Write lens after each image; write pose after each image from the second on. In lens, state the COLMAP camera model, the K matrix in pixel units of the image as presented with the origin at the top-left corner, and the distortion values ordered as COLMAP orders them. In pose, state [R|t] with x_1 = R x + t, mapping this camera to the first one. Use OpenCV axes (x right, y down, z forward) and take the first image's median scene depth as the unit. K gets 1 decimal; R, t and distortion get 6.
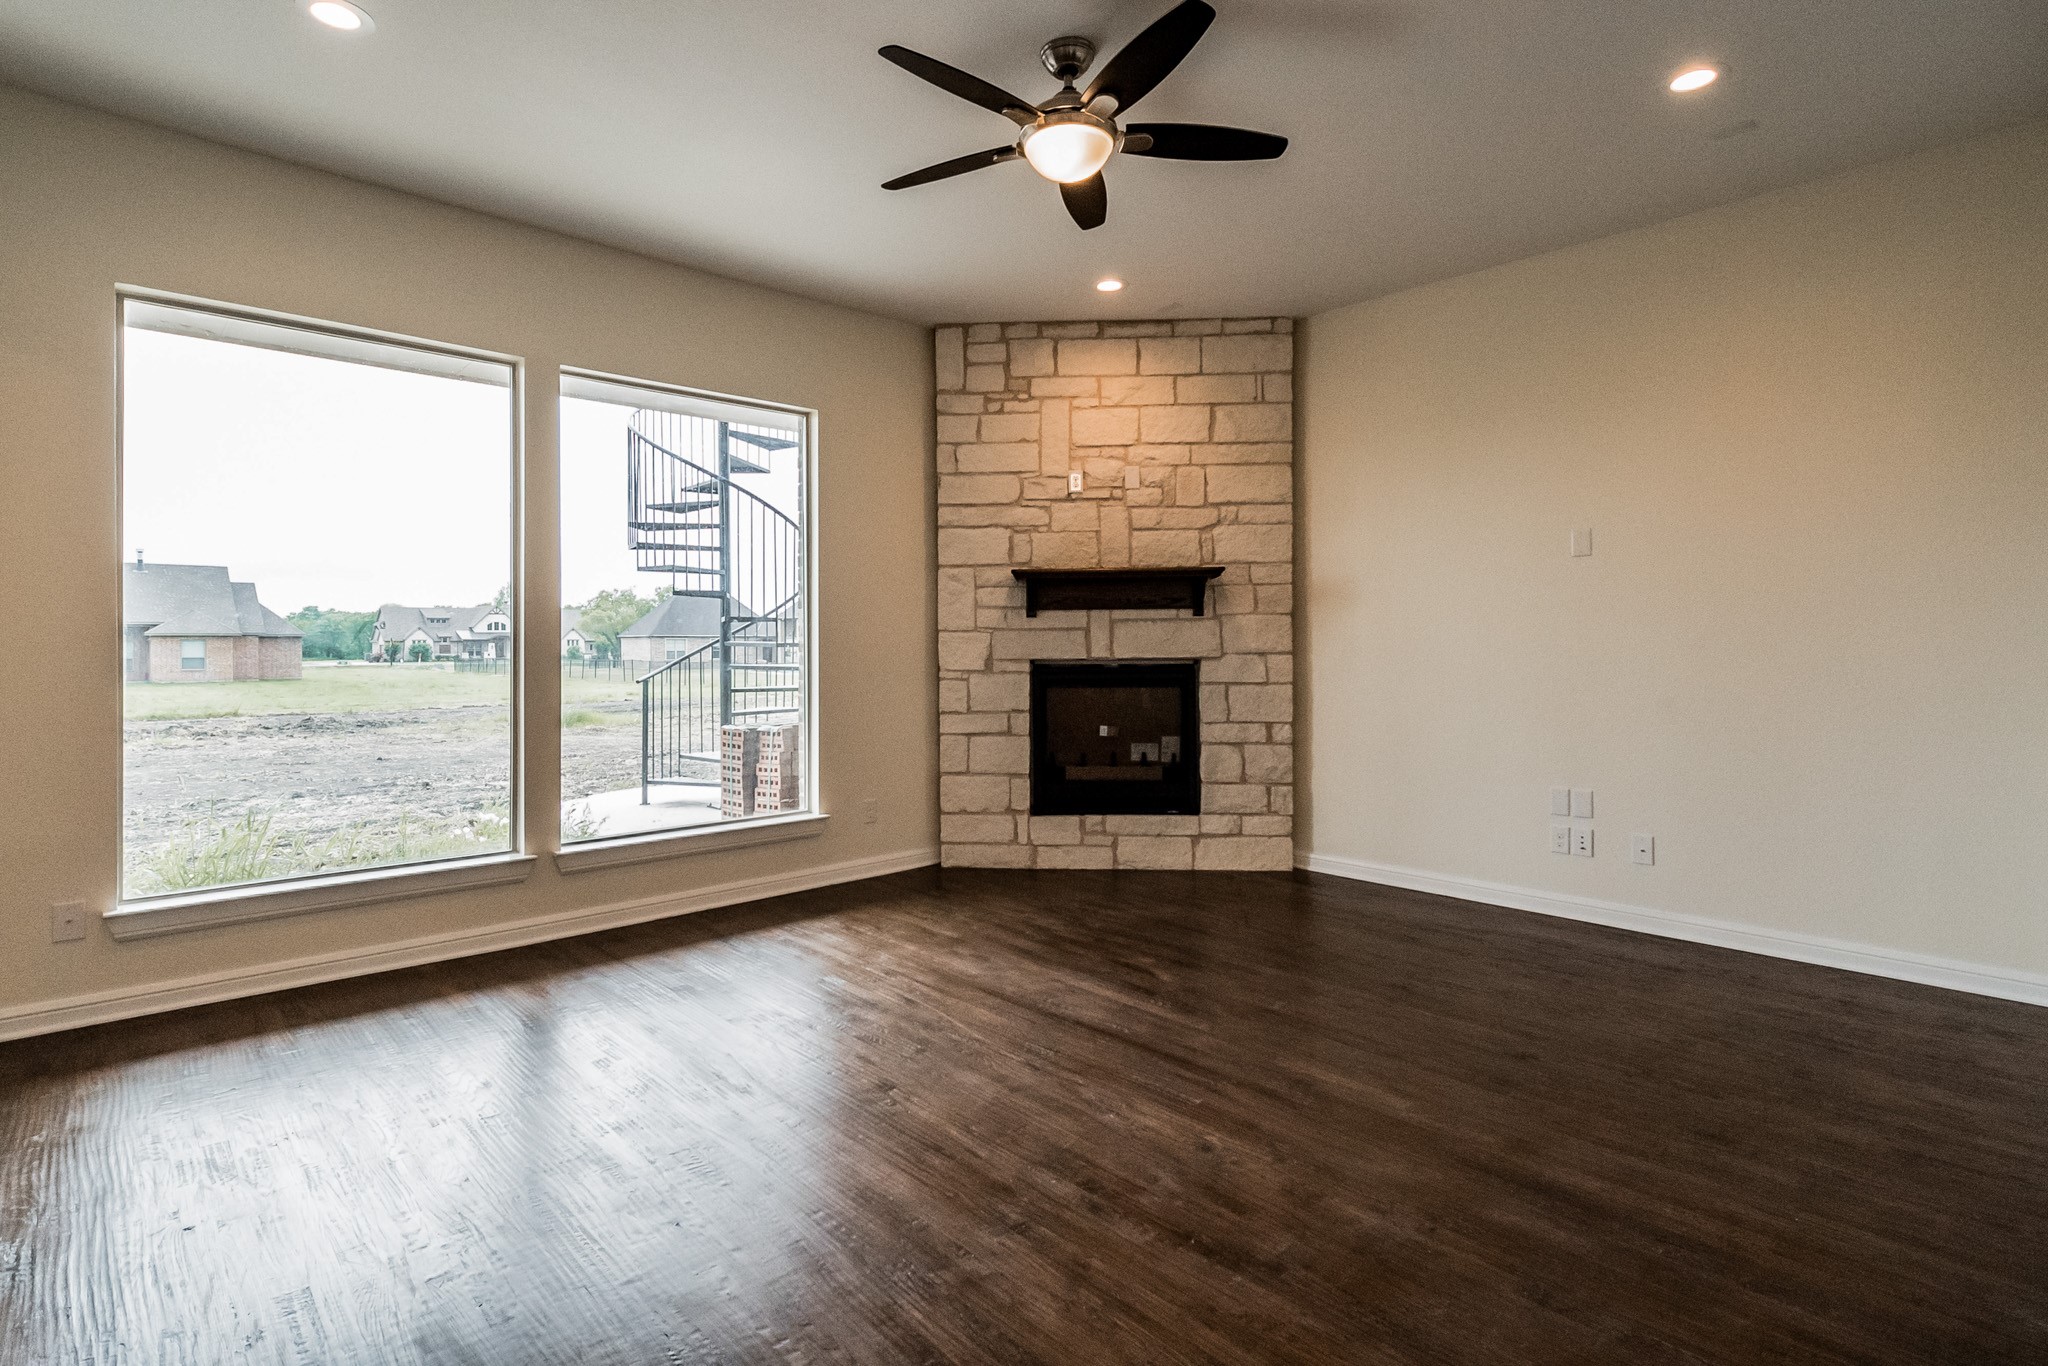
lens RADIAL K [[1011.1, 0, 997.7], [0, 1011.1, 646.9], [0, 0, 1]] dist [0.012859, -0.008206]
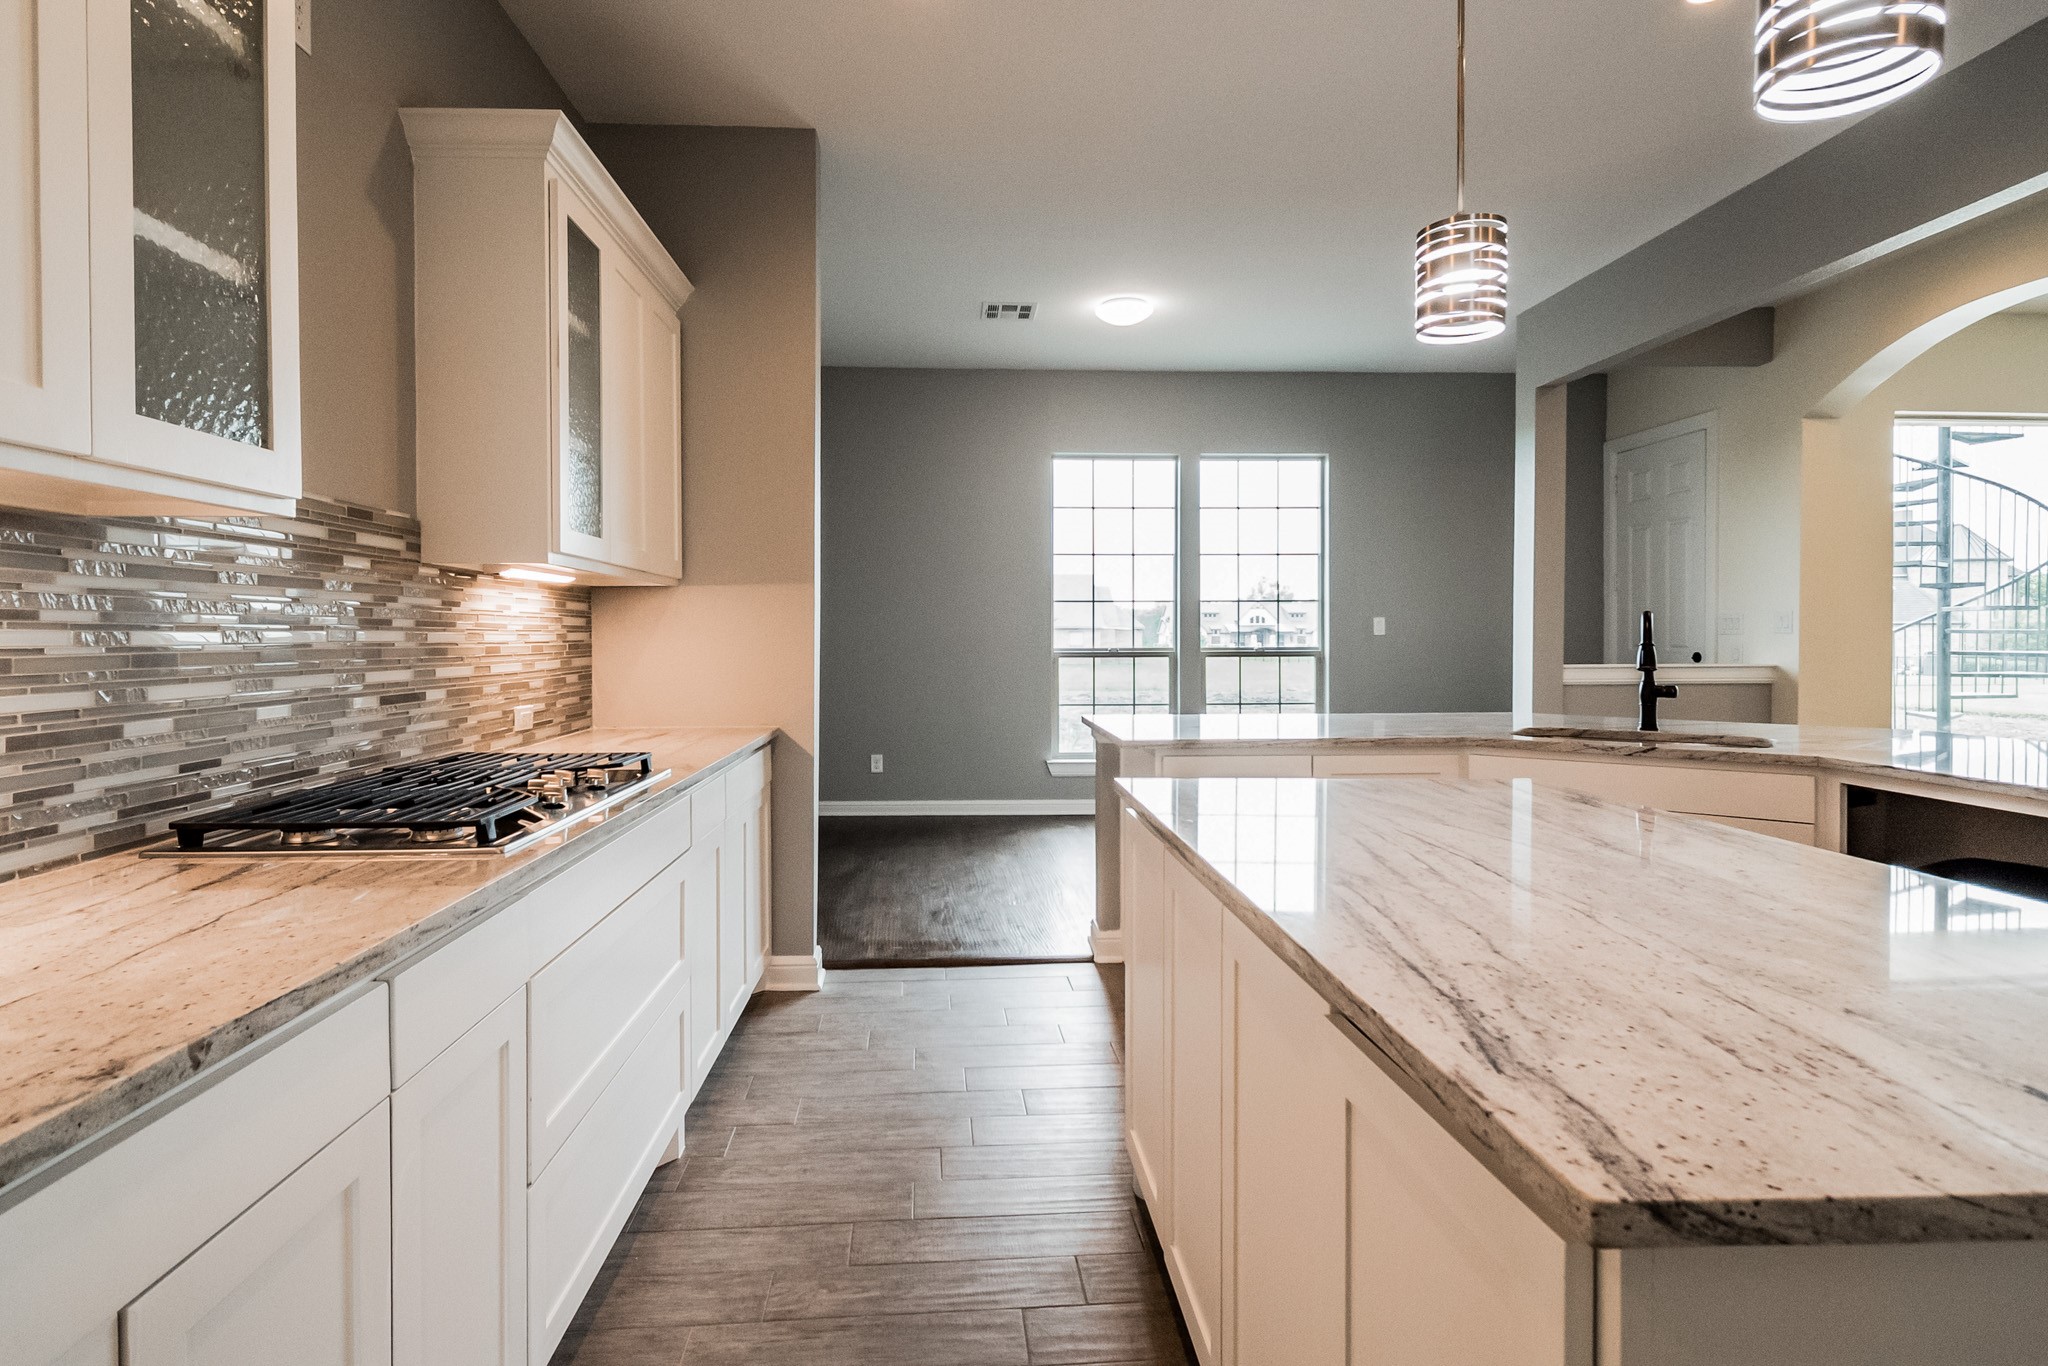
lens RADIAL K [[1011.1, 0, 988.2], [0, 1011.1, 649.9], [0, 0, 1]] dist [0.012859, -0.008206]
pose [[0.770896, 0.010377, -0.636876, -0.577127], [-0.004299, 0.999929, 0.011089, 0.013993], [0.636946, -0.005810, 0.770886, -0.753844]]
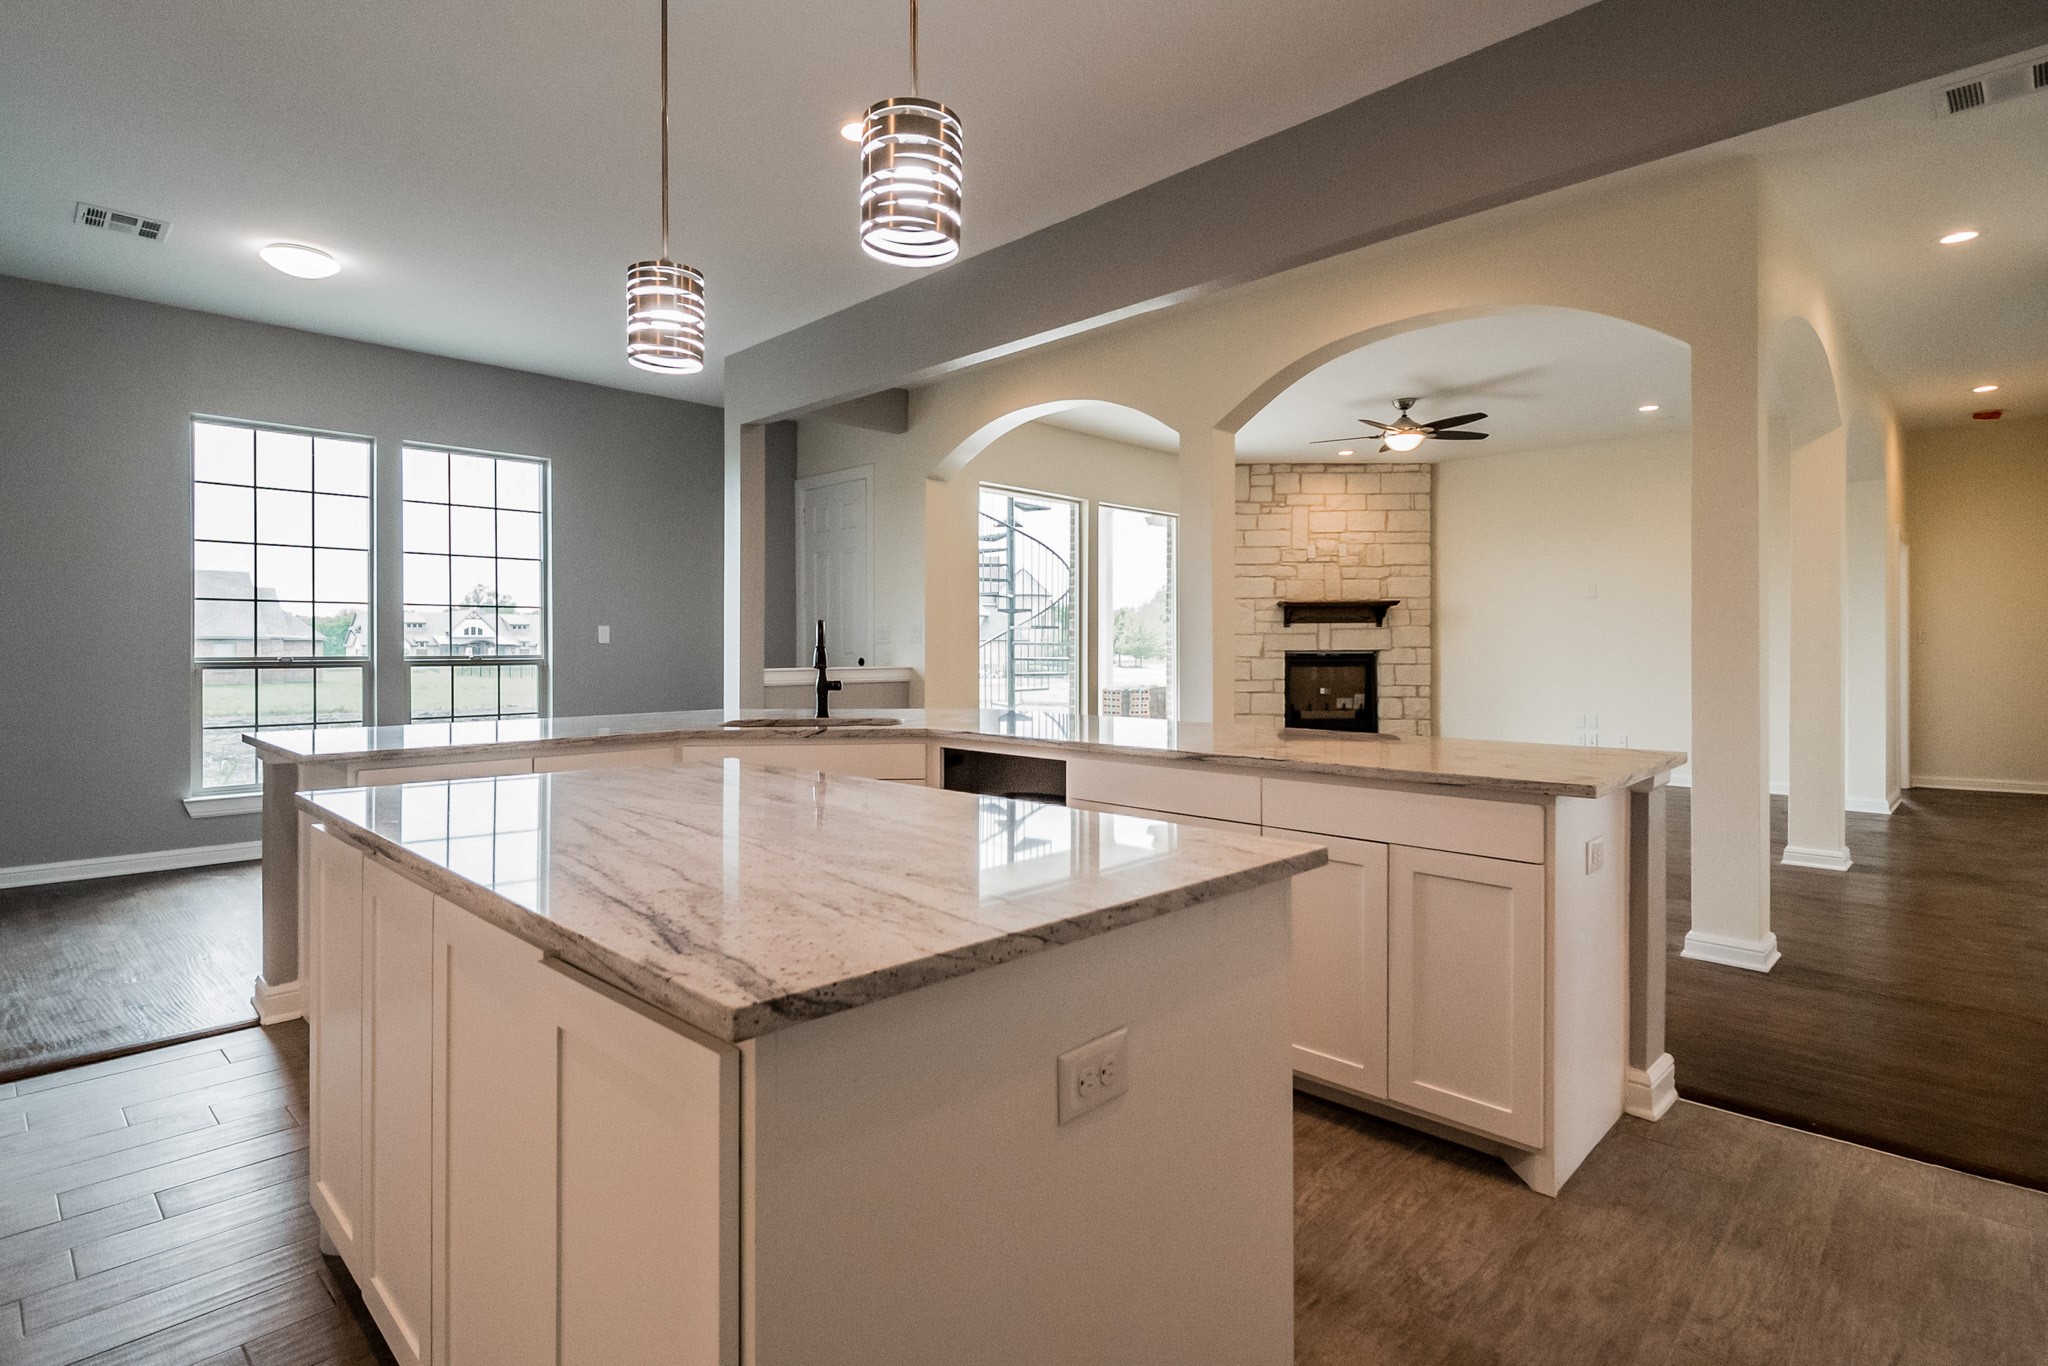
lens RADIAL K [[1011.1, 0, 996.3], [0, 1011.1, 647.4], [0, 0, 1]] dist [0.012859, -0.008206]
pose [[0.998936, 0.003230, 0.046005, -0.566791], [-0.002949, 0.999977, -0.006168, 0.019448], [-0.046024, 0.006026, 0.998922, -0.776066]]
